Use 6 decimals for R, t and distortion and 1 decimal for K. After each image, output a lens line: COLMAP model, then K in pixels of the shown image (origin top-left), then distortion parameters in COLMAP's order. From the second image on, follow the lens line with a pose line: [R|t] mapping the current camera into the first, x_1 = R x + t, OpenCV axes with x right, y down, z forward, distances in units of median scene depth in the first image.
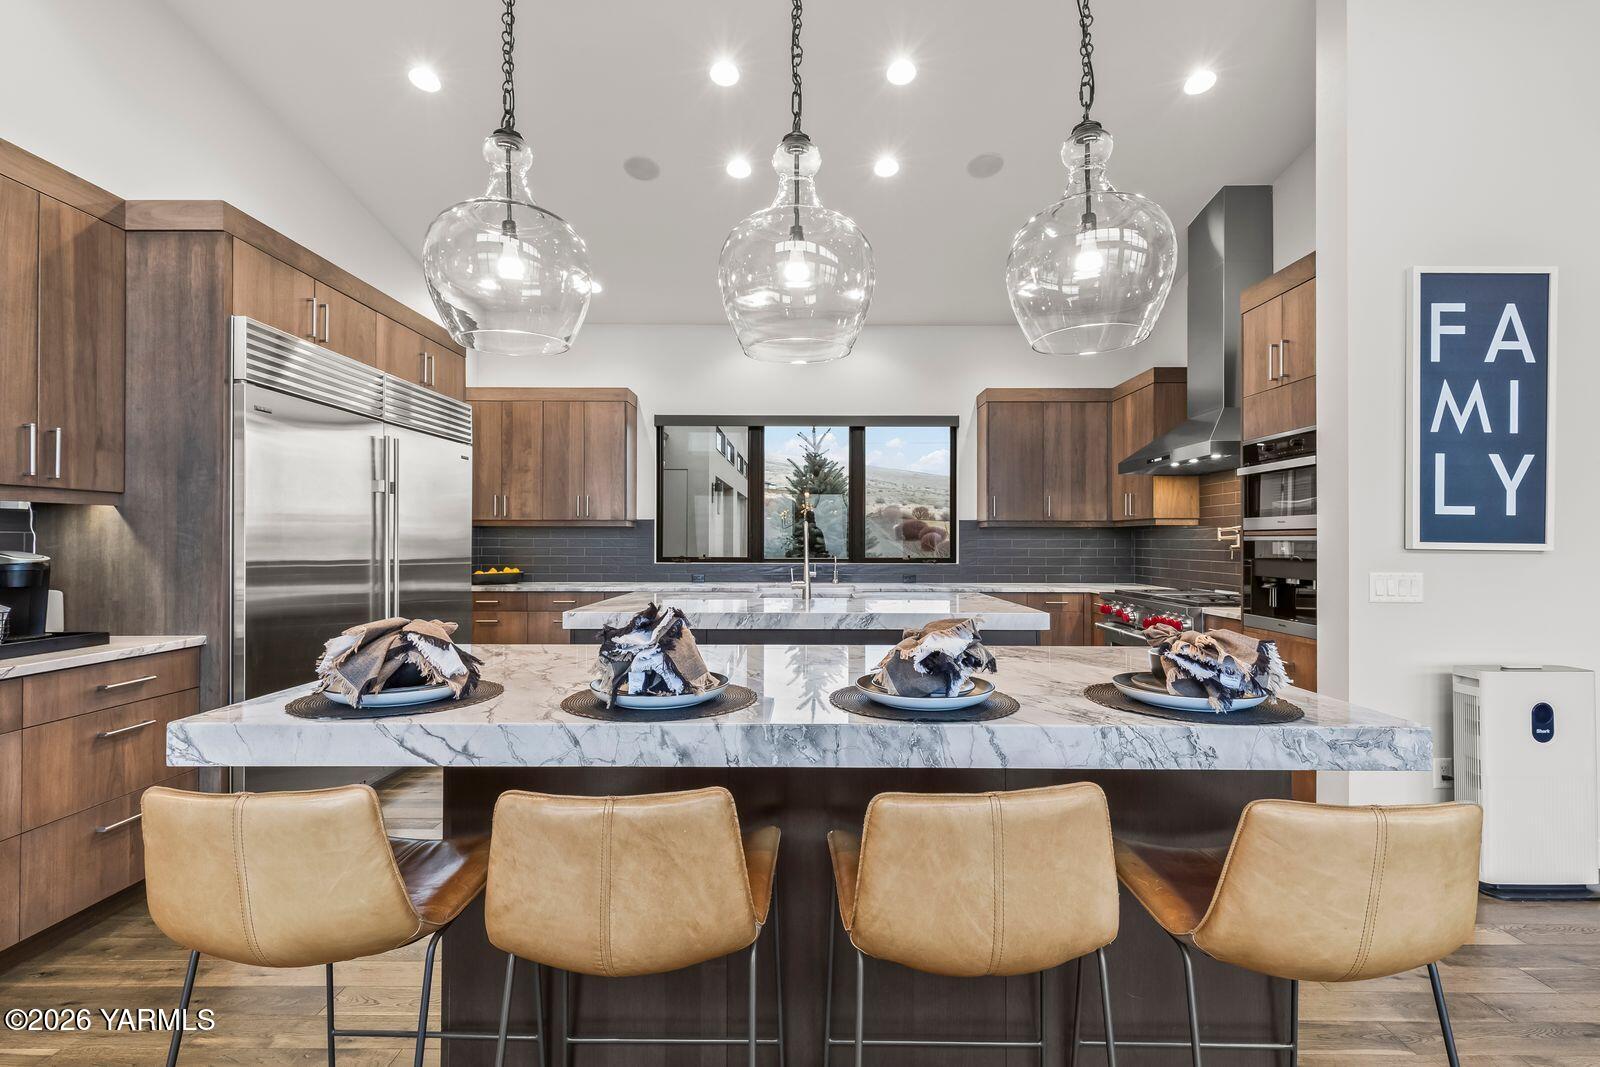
lens RADIAL K [[714.6, 0, 808.4], [0, 714.6, 536.9], [0, 0, 1]] dist [0.003851, 0.000188]
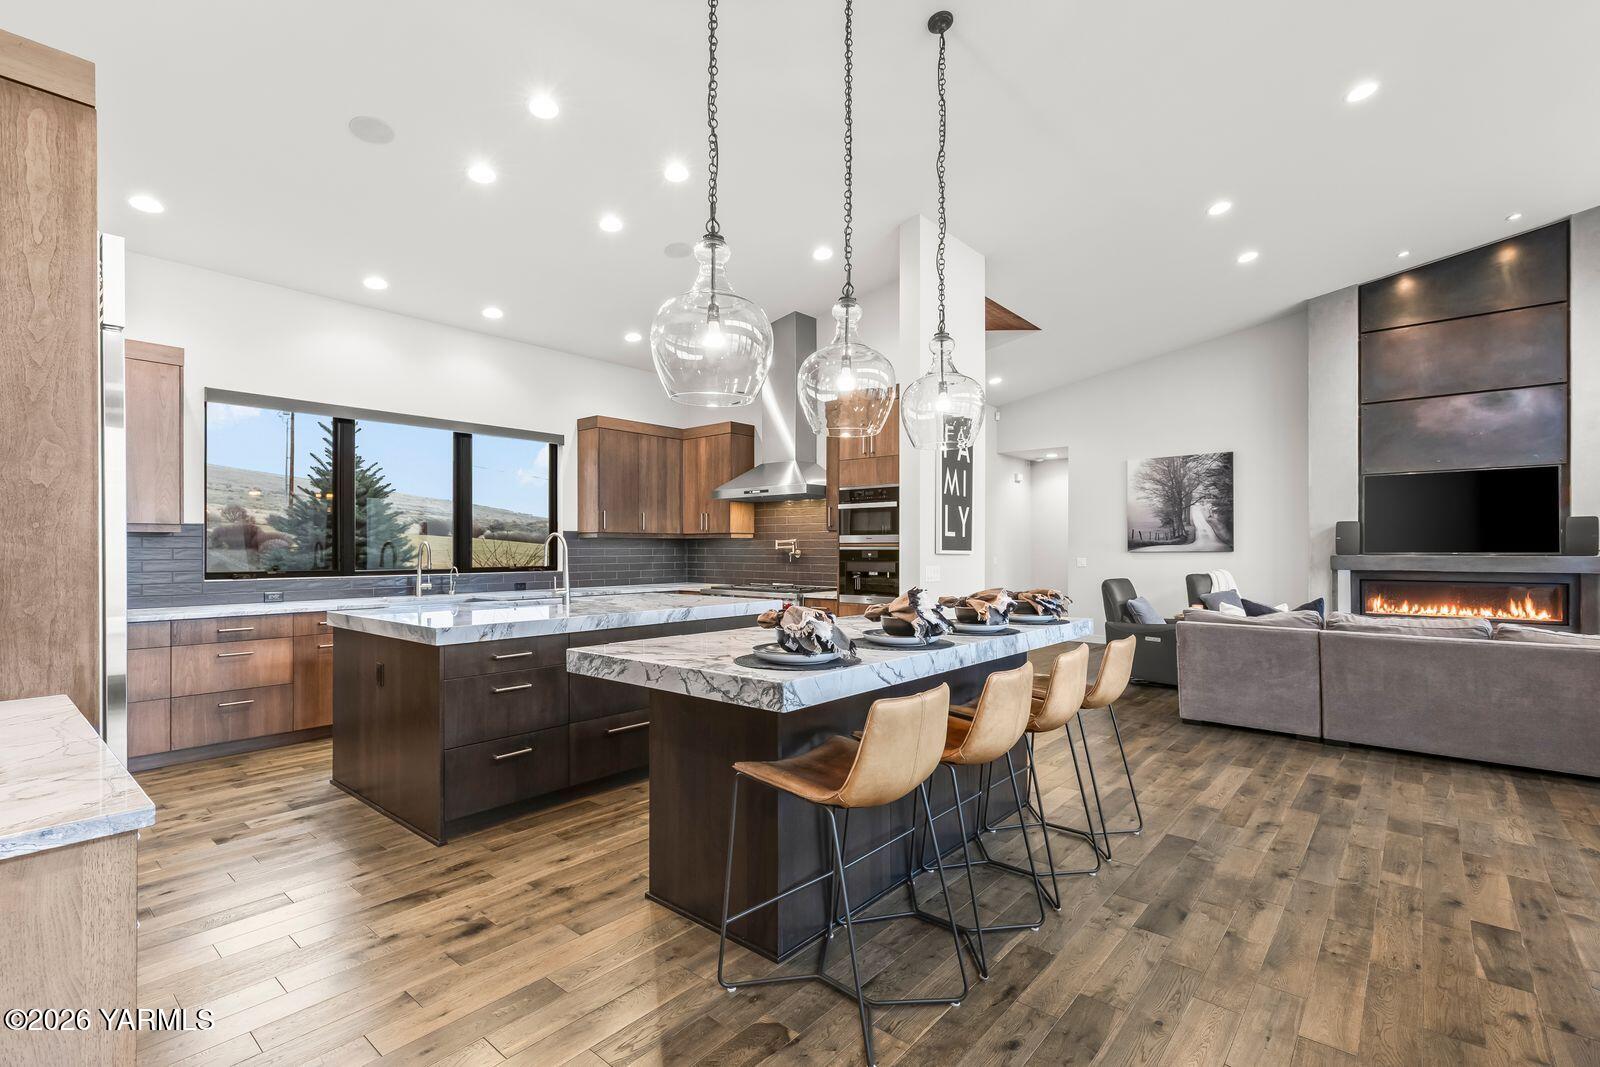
lens RADIAL K [[719.5, 0, 803.6], [0, 719.5, 543.2], [0, 0, 1]] dist [0.000557, -0.000141]
pose [[0.647713, 0.003647, 0.761875, -0.500773], [-0.002161, 0.999993, -0.002949, -0.002772], [-0.761881, 0.000263, 0.647717, 0.014791]]
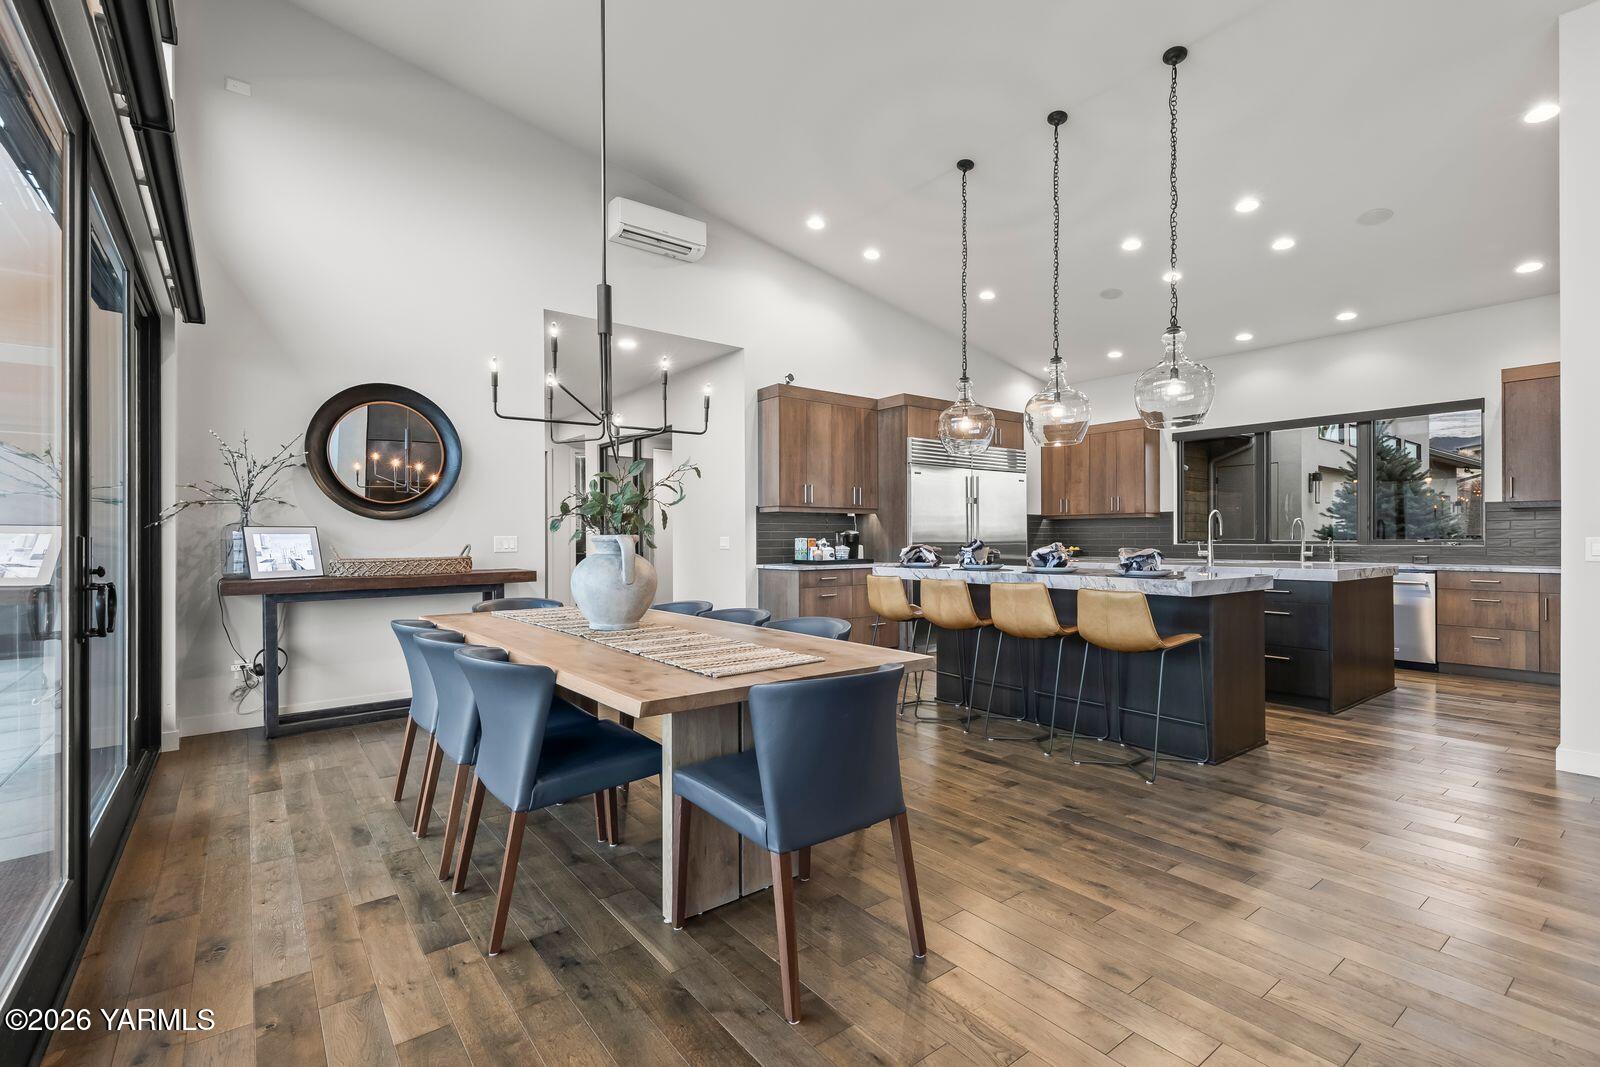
lens RADIAL K [[719.5, 0, 803.6], [0, 719.5, 543.2], [0, 0, 1]] dist [0.000557, -0.000141]
pose [[0.610836, 0.001929, -0.791755, 0.552247], [0.008831, 0.999918, 0.009249, 0.021497], [0.791708, -0.012642, 0.610769, -0.474848]]
